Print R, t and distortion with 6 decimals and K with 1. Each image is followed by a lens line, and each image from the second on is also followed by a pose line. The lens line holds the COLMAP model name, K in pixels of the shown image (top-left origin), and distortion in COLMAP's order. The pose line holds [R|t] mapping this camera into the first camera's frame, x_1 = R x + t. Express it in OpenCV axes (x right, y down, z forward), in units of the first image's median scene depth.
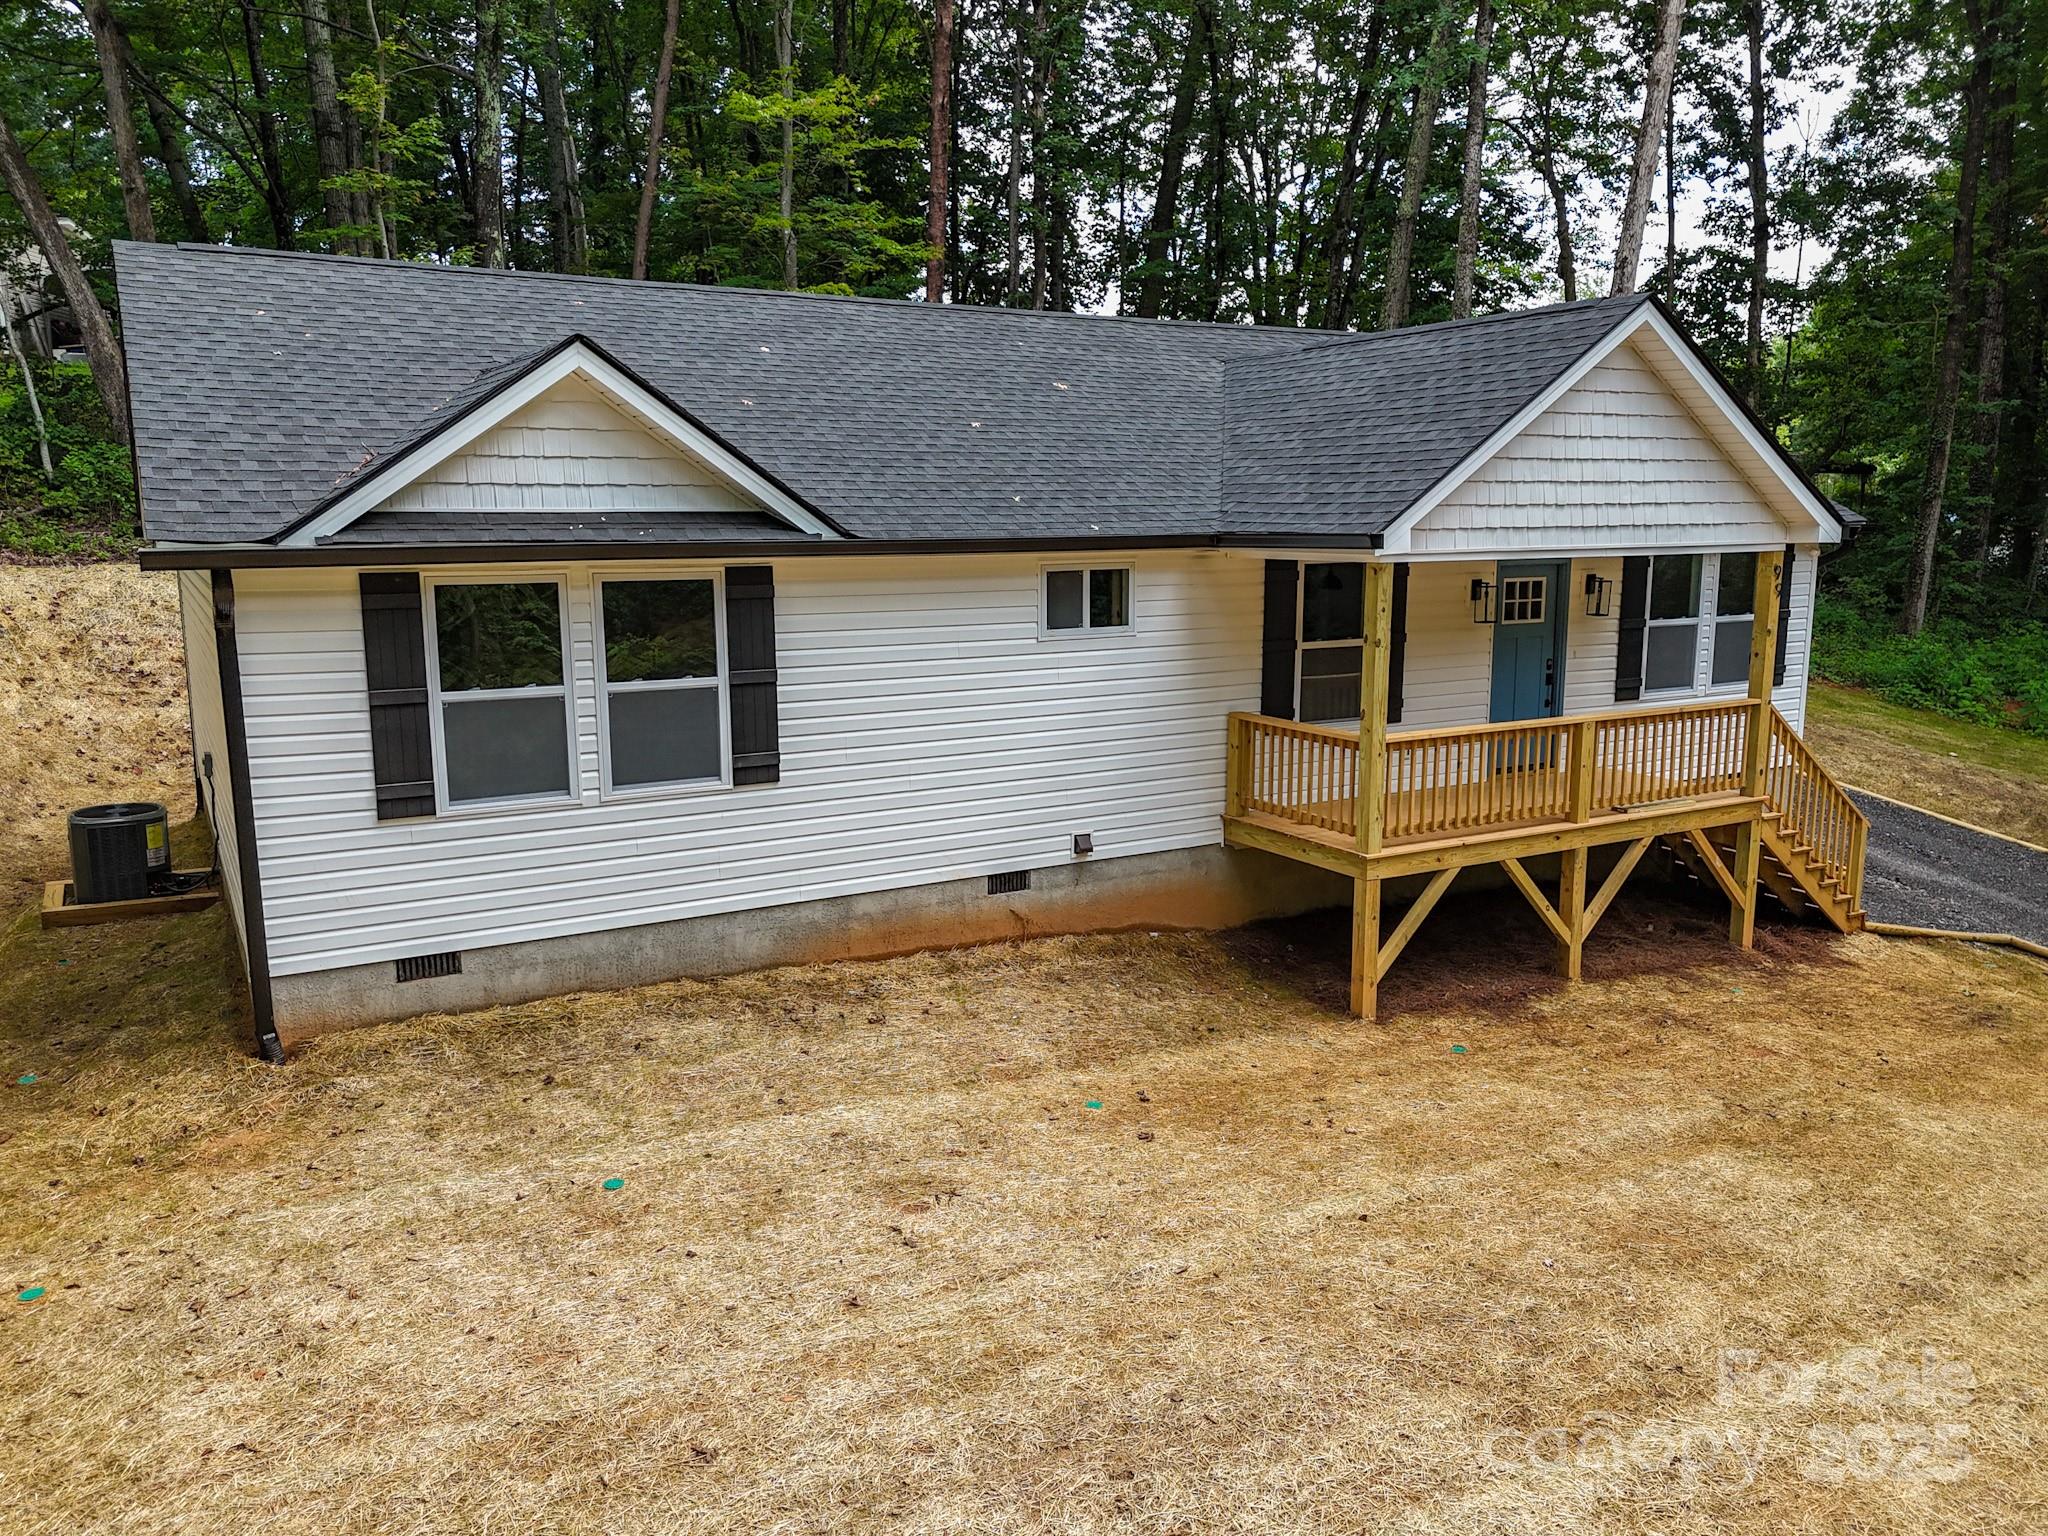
lens RADIAL K [[1506.1, 0, 1026.1], [0, 1506.1, 766.9], [0, 0, 1]] dist [0.079902, -0.075500]
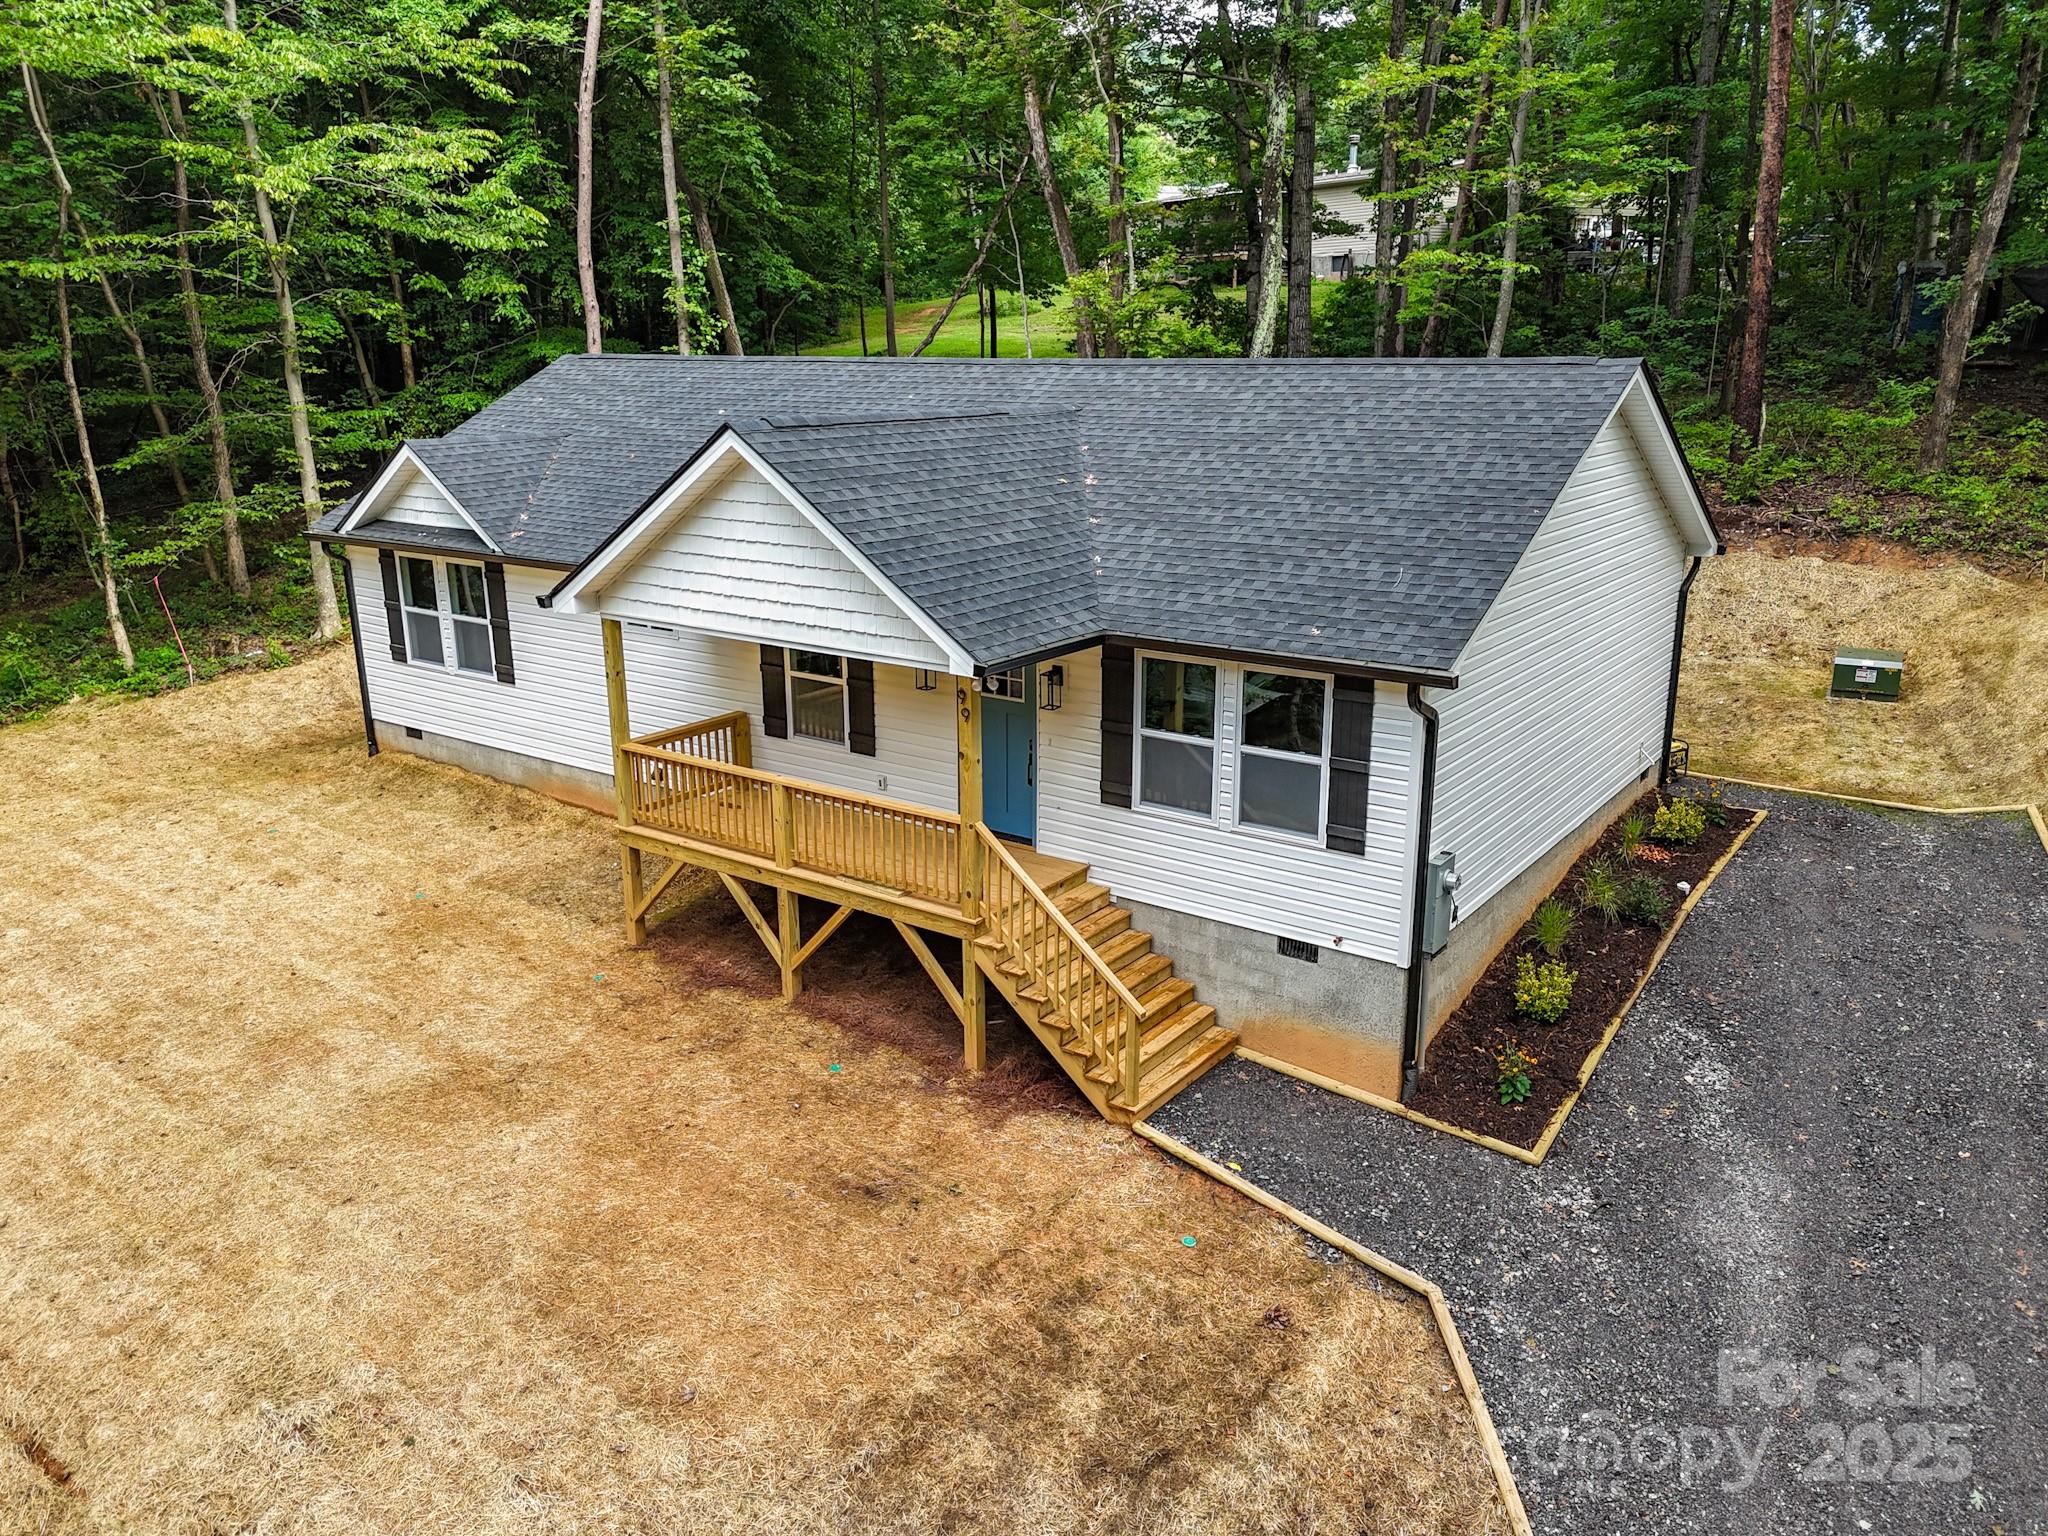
lens RADIAL K [[1506.1, 0, 1026.1], [0, 1506.1, 766.9], [0, 0, 1]] dist [0.079902, -0.075500]
pose [[0.410336, 0.248377, -0.877458, 1.669406], [-0.151167, 0.967409, 0.203147, -0.349805], [0.899318, 0.049284, 0.434509, 0.775805]]
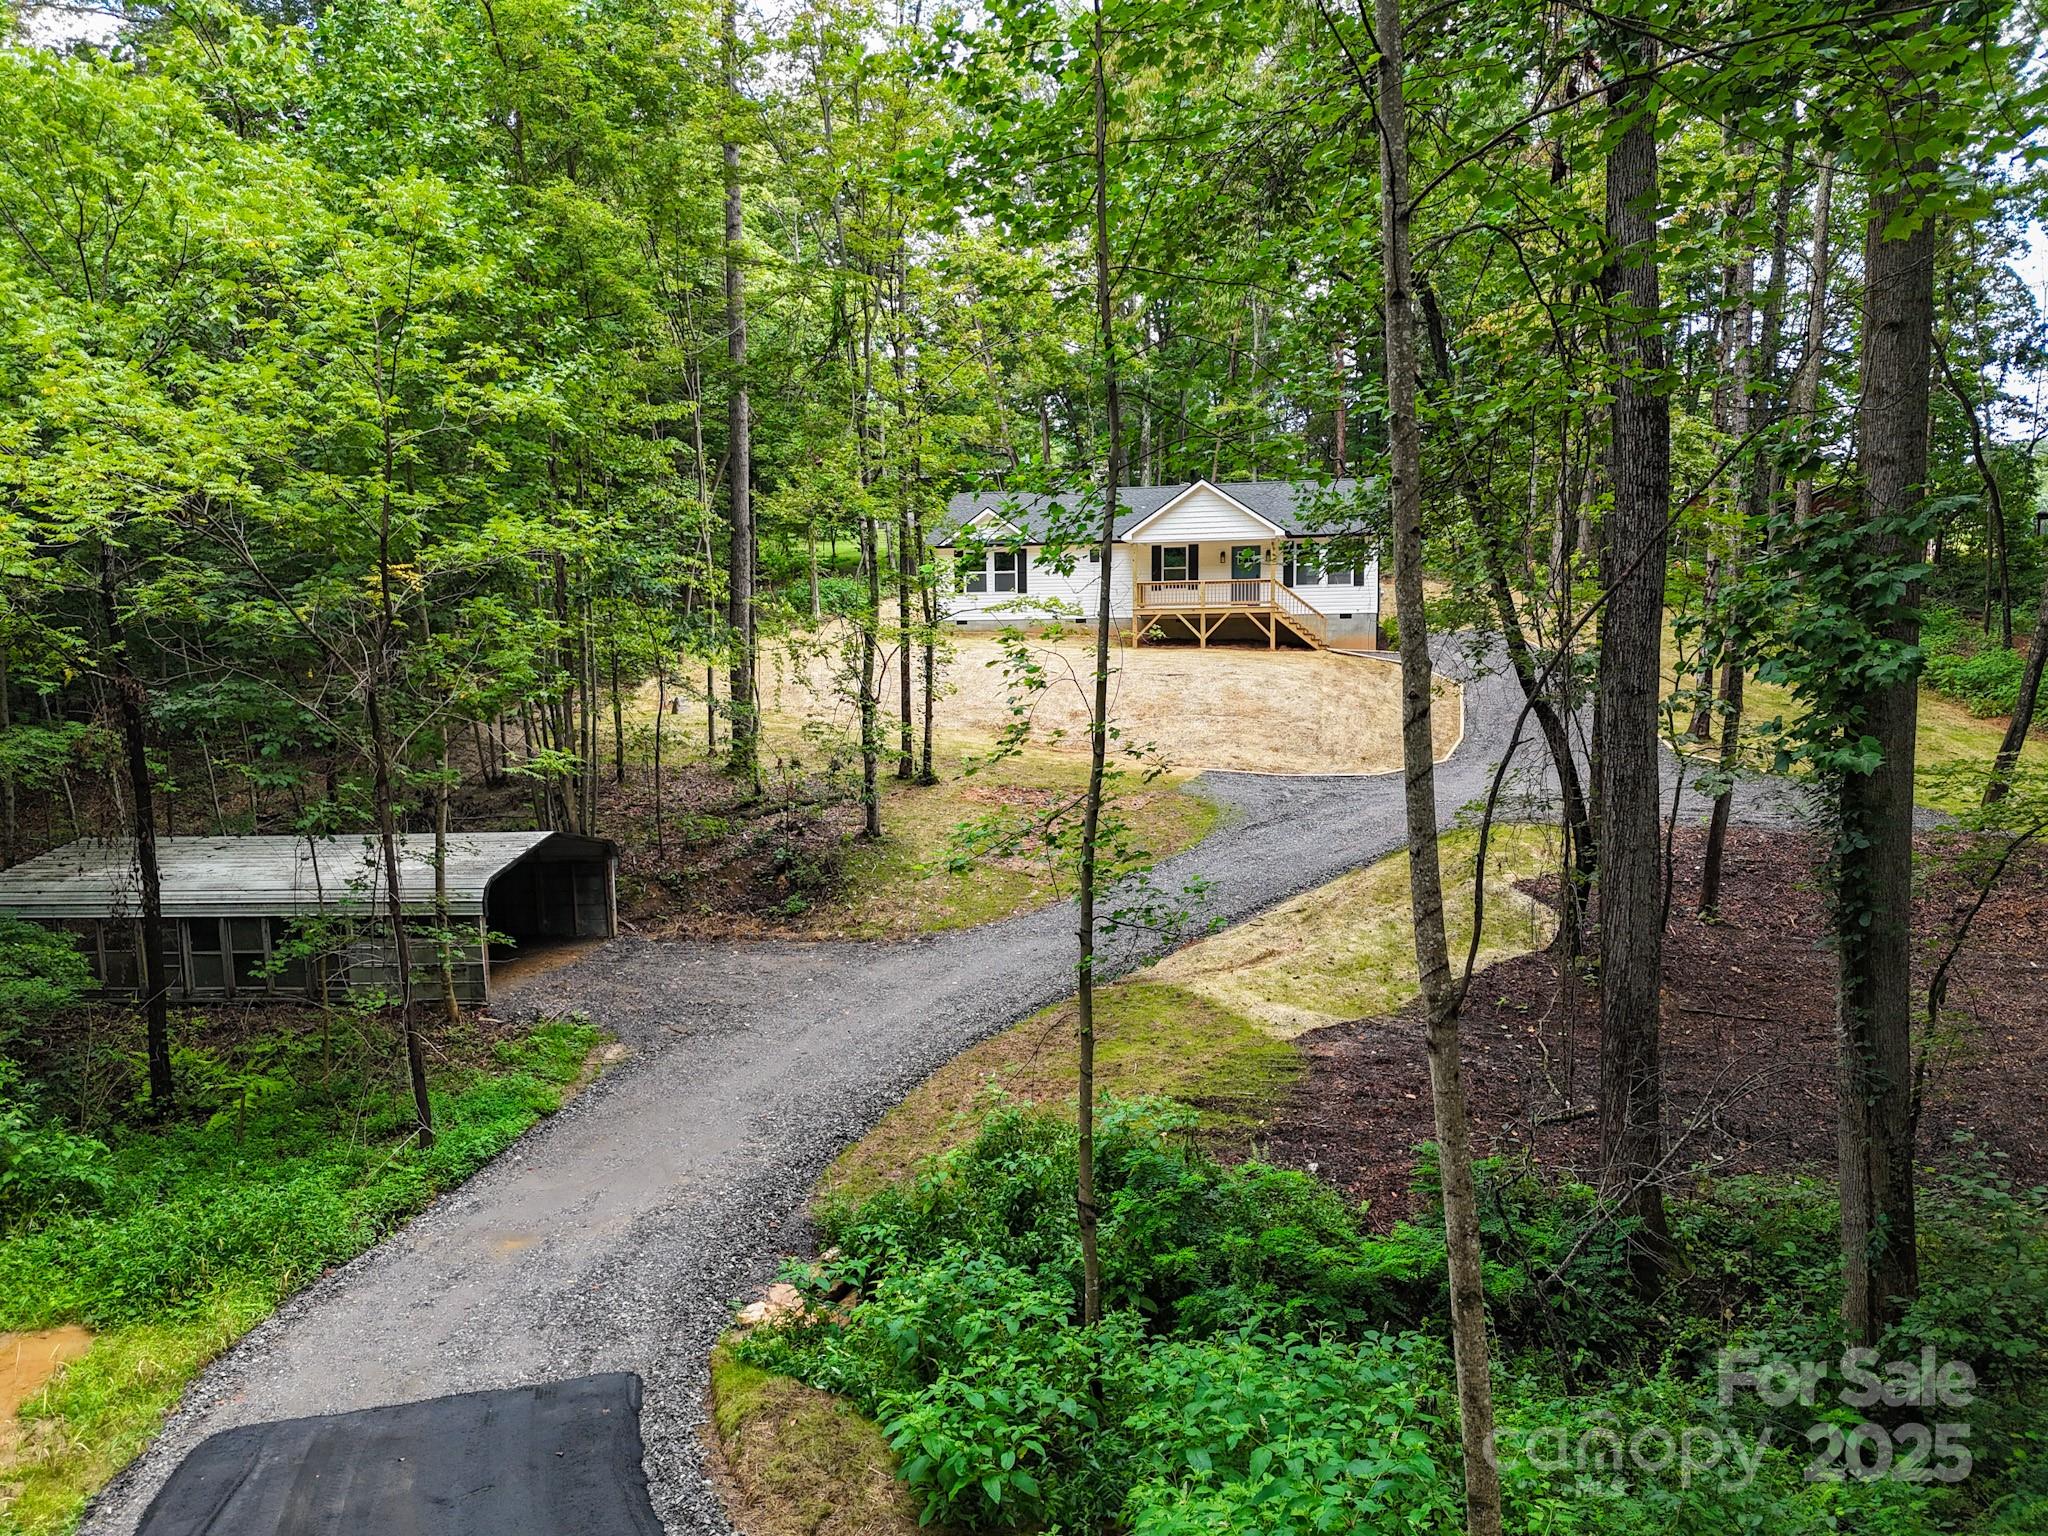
lens RADIAL K [[1506.1, 0, 1026.1], [0, 1506.1, 766.9], [0, 0, 1]] dist [0.079902, -0.075500]
pose [[0.735967, 0.044788, -0.675534, 3.174595], [-0.105432, 0.993218, -0.049013, 0.813706], [0.668757, 0.107295, 0.735698, -2.547602]]
